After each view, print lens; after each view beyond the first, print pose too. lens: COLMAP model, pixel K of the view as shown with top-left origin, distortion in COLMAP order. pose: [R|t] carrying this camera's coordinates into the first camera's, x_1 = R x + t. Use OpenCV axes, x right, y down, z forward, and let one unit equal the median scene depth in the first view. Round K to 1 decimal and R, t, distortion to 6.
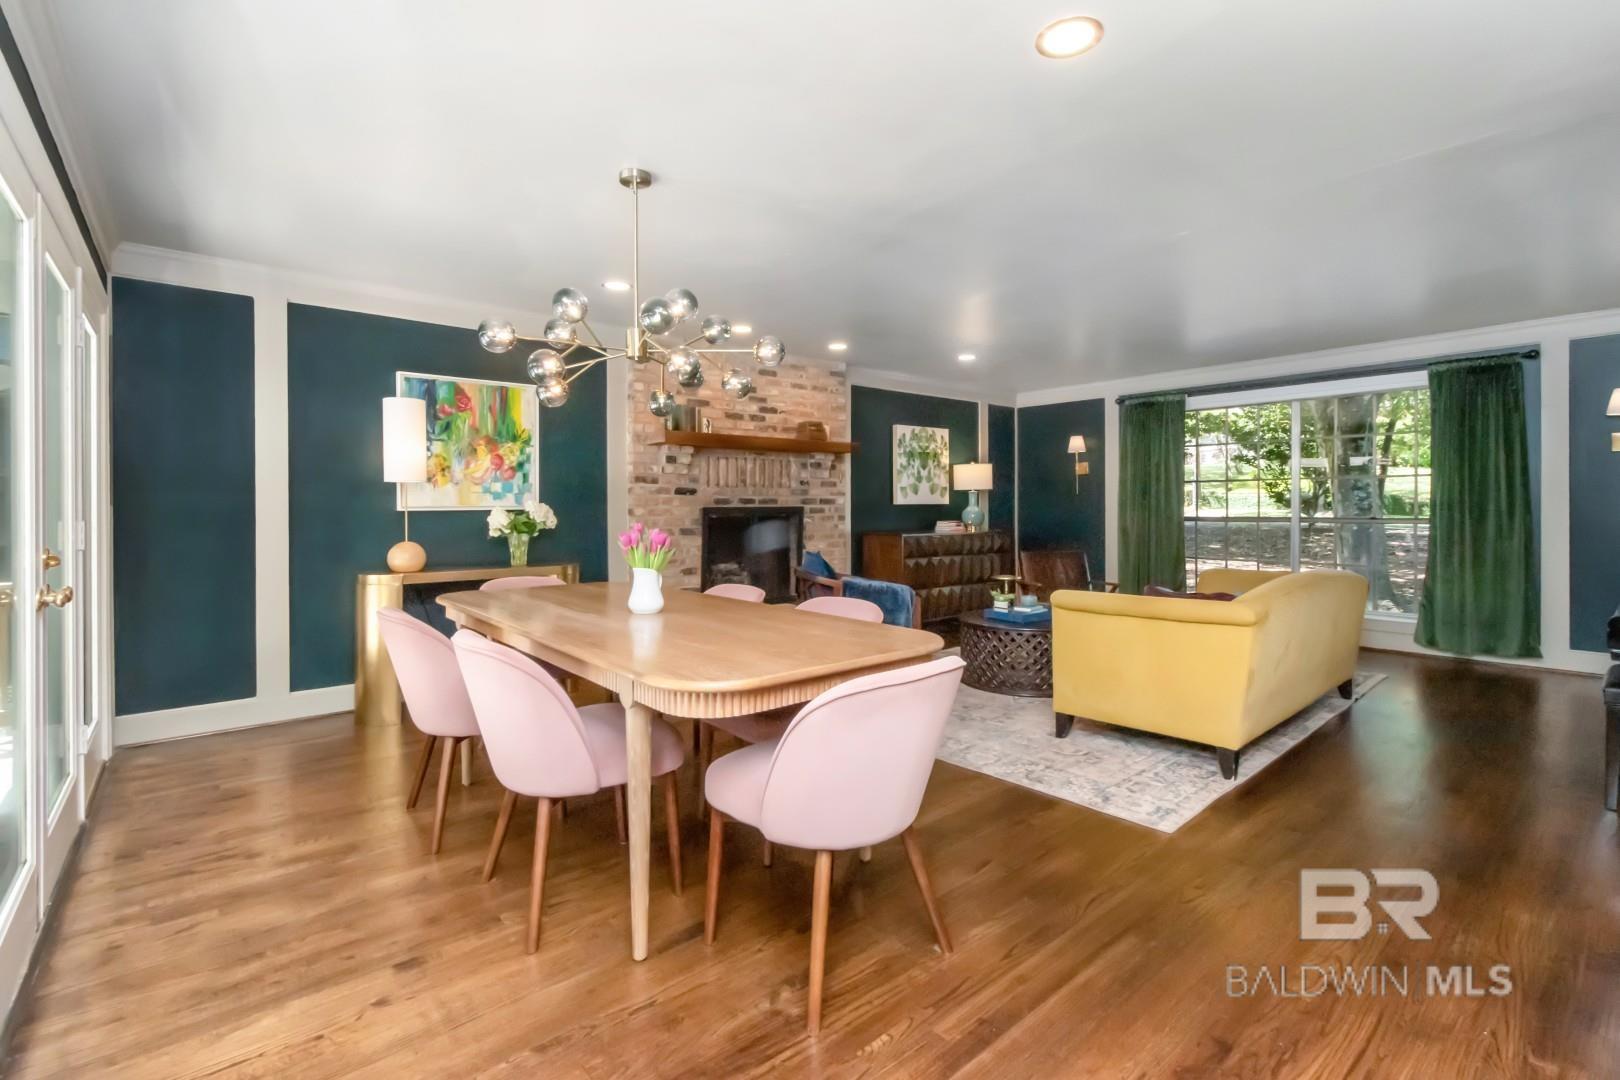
lens RADIAL K [[728.6, 0, 809.7], [0, 728.6, 507.9], [0, 0, 1]] dist [0.011280, 0.000445]
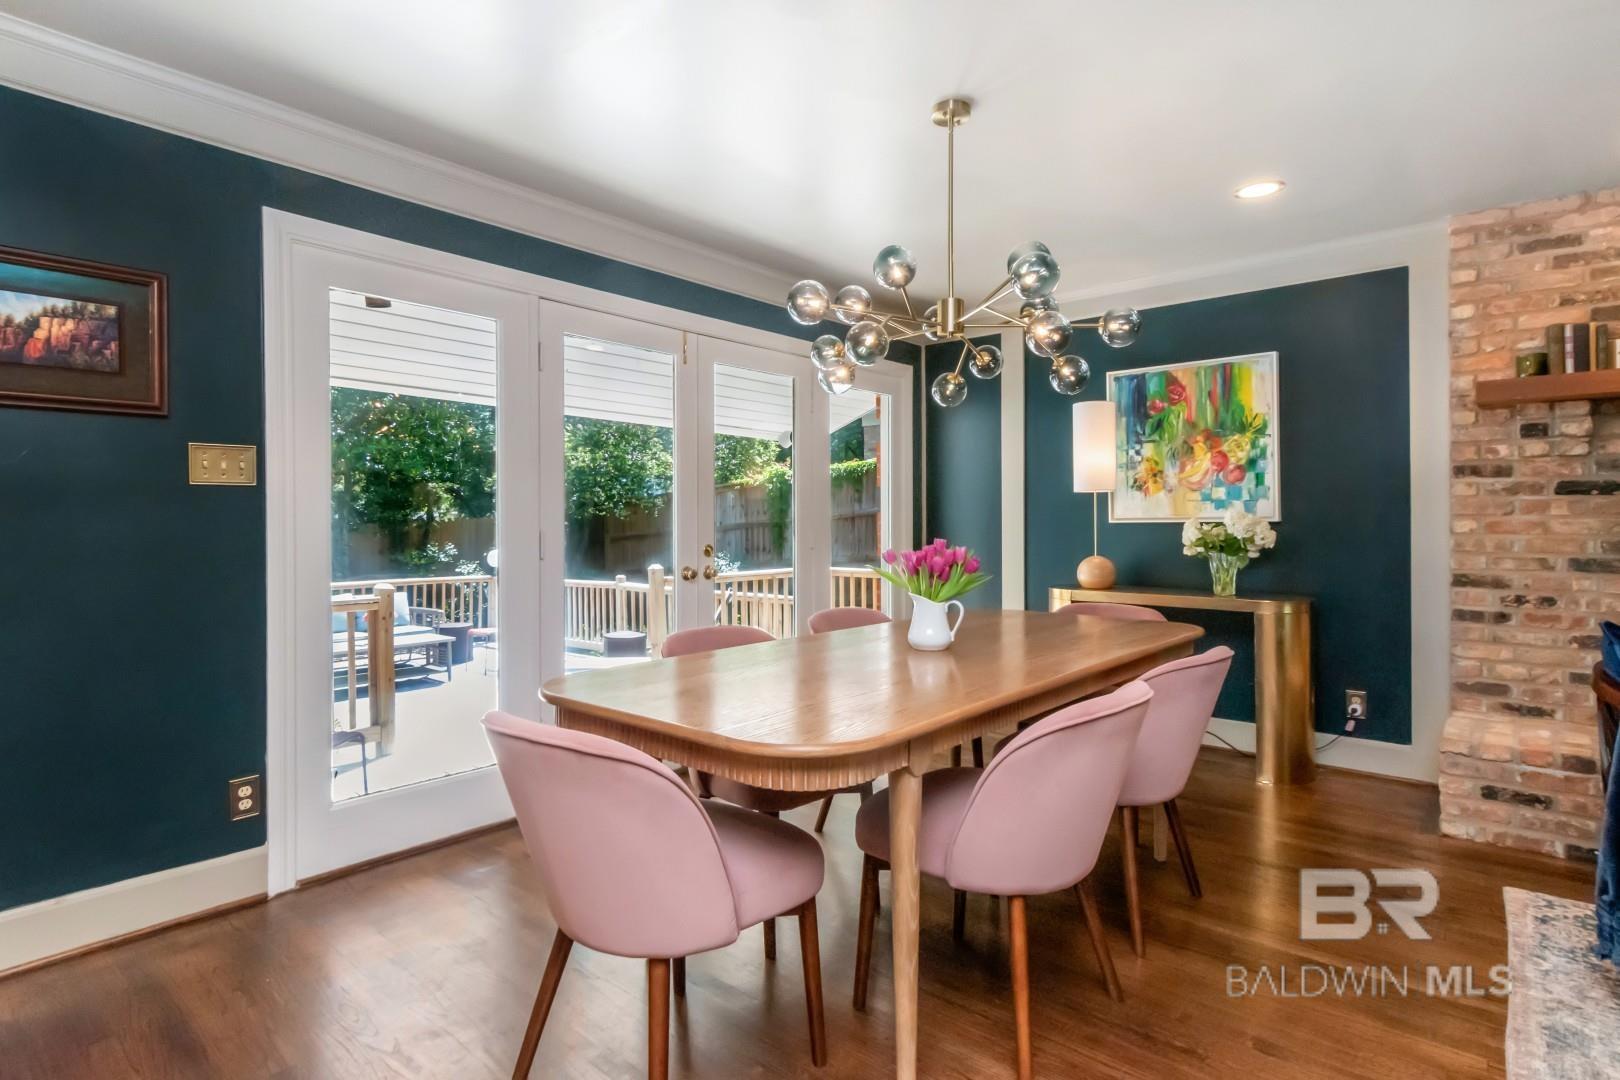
lens RADIAL K [[839.4, 0, 805.0], [0, 839.4, 521.9], [0, 0, 1]] dist [-0.002039, -0.002577]
pose [[0.152868, 0.001718, -0.988245, 0.308766], [-0.000090, 0.999999, 0.001724, 0.000661], [0.988247, -0.000175, 0.152868, 0.331308]]
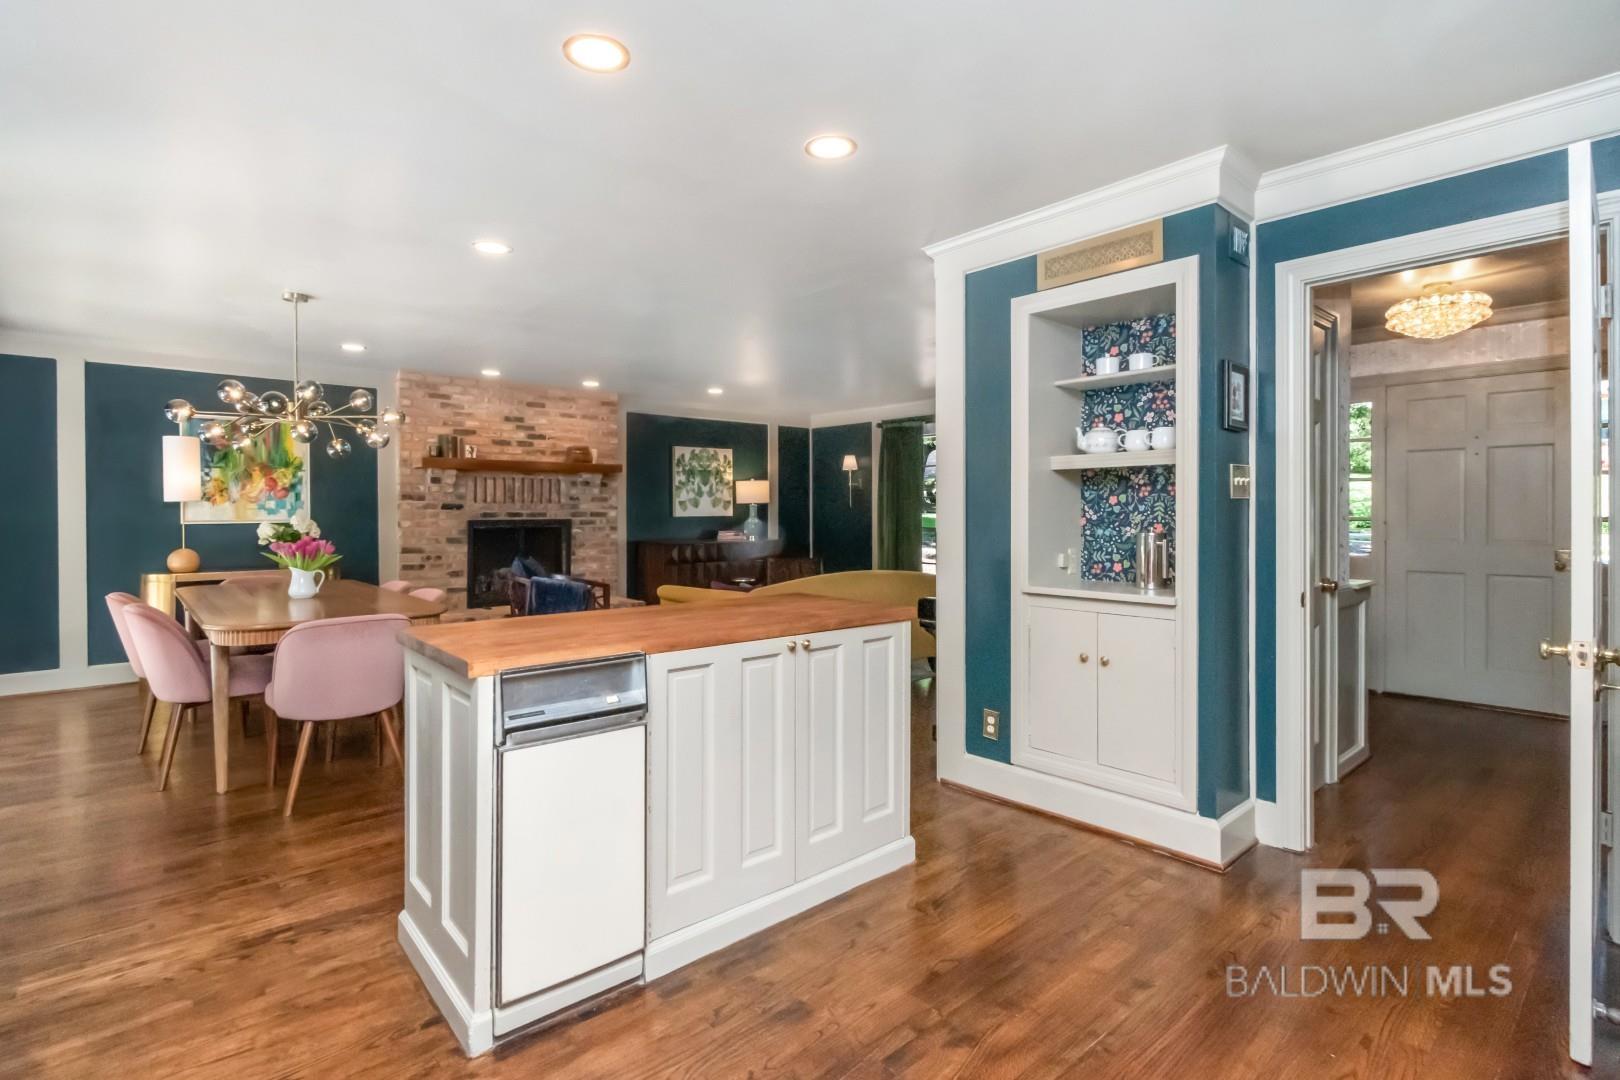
lens RADIAL K [[782.9, 0, 802.2], [0, 782.9, 517.3], [0, 0, 1]] dist [0.000609, -0.000386]
pose [[0.999590, 0.001739, 0.028573, 0.337412], [-0.001882, 0.999986, 0.004991, -0.011936], [-0.028564, -0.005042, 0.999579, -0.271976]]
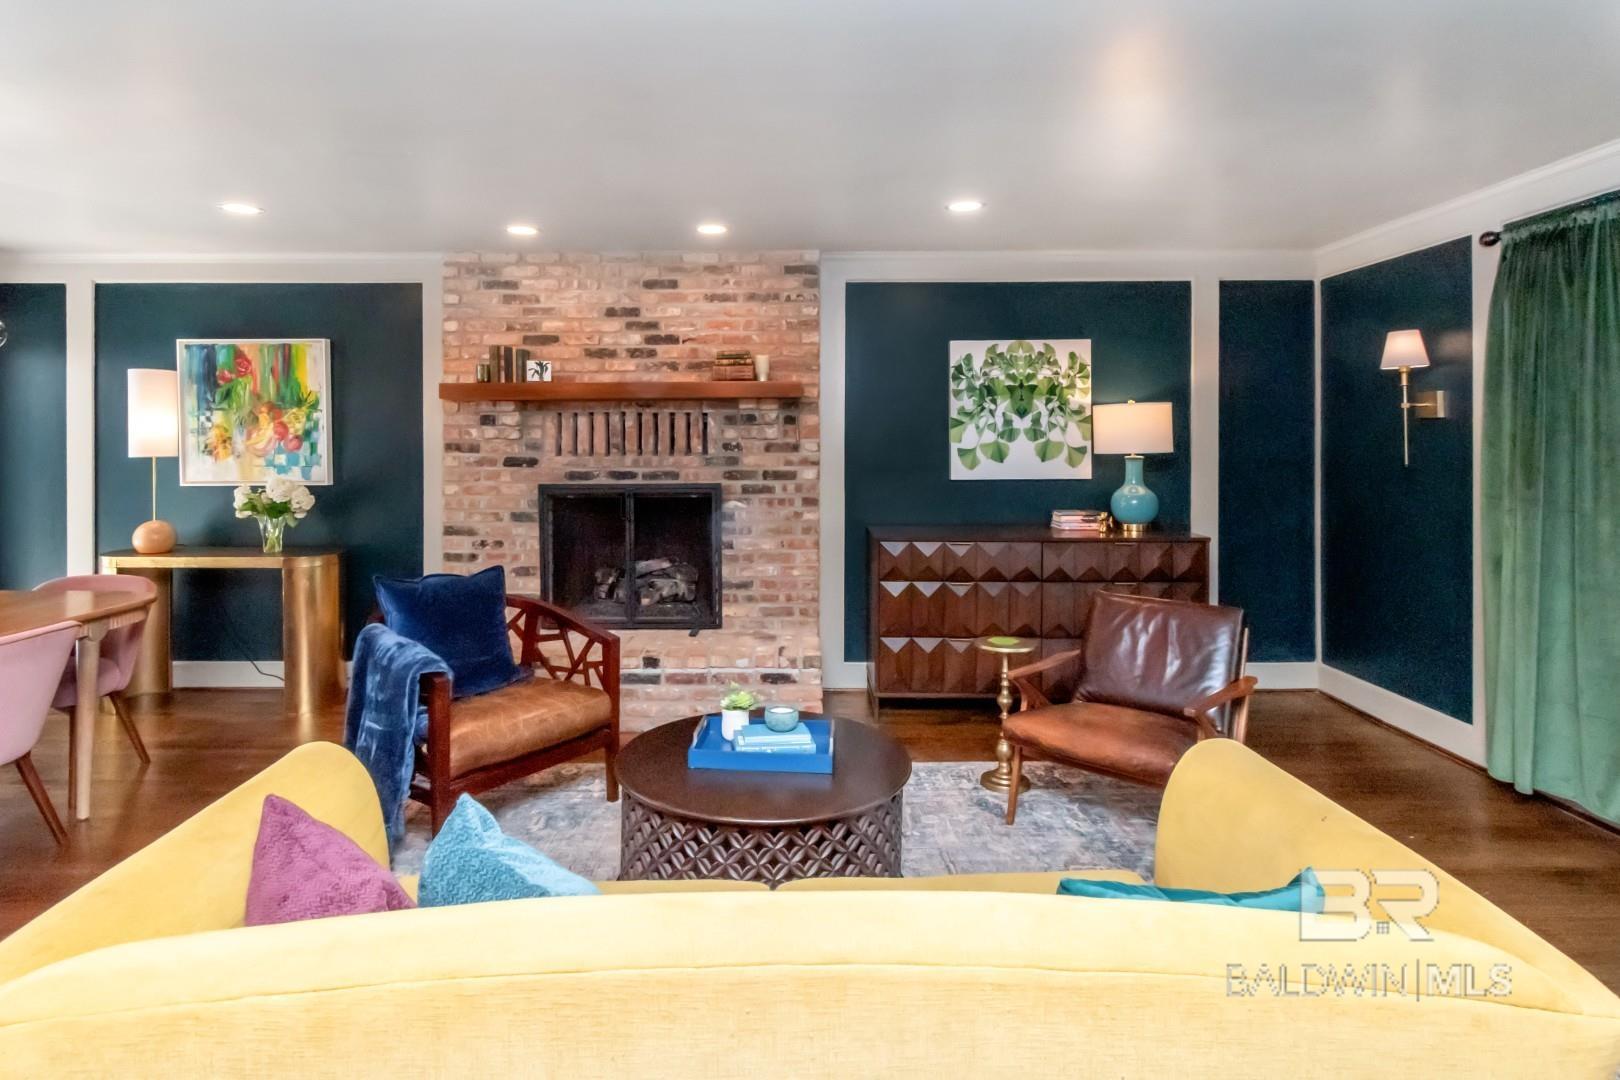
lens RADIAL K [[844.1, 0, 801.5], [0, 844.1, 445.3], [0, 0, 1]] dist [0.006659, 0.000414]
pose [[0.760731, 0.005635, -0.649042, 0.552338], [-0.003442, 0.999983, 0.004646, -0.041137], [0.649058, -0.001300, 0.760738, 0.496757]]
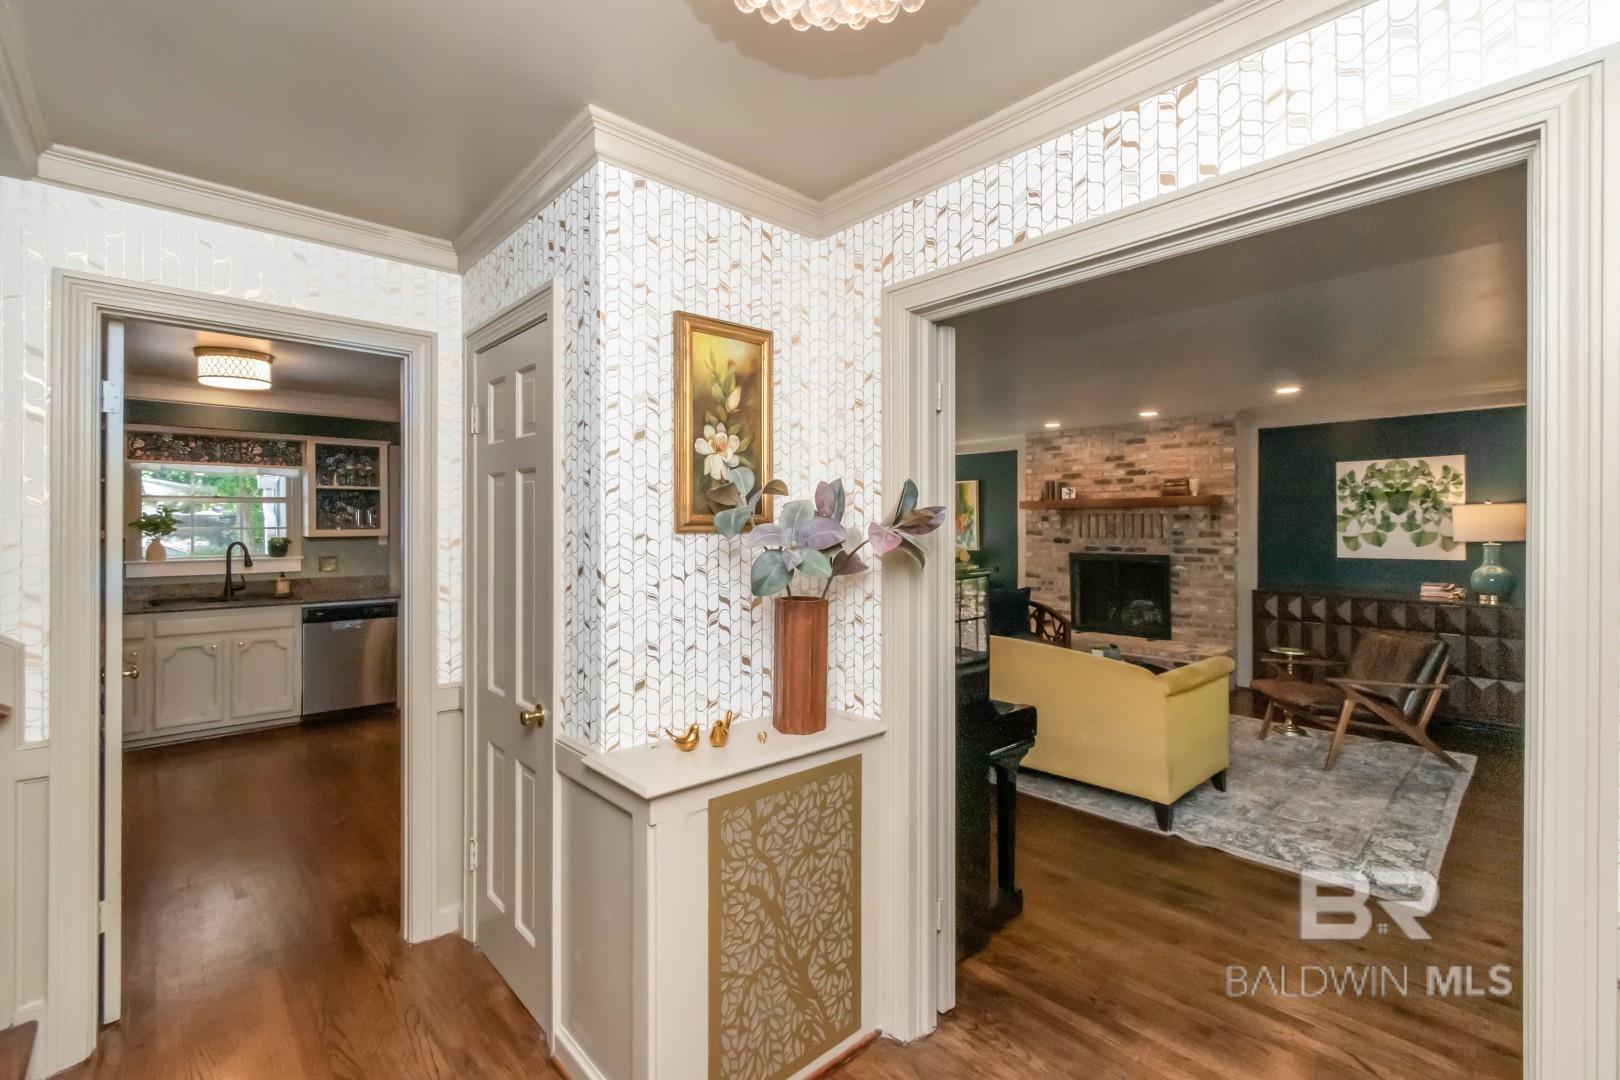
lens RADIAL K [[723.7, 0, 807.6], [0, 723.7, 525.6], [0, 0, 1]] dist [-0.000146, -0.006110]
pose [[0.032916, 0.004995, -0.999446, 1.113061], [-0.001075, 0.999987, 0.004962, -0.053678], [0.999458, 0.000911, 0.032921, 0.431926]]
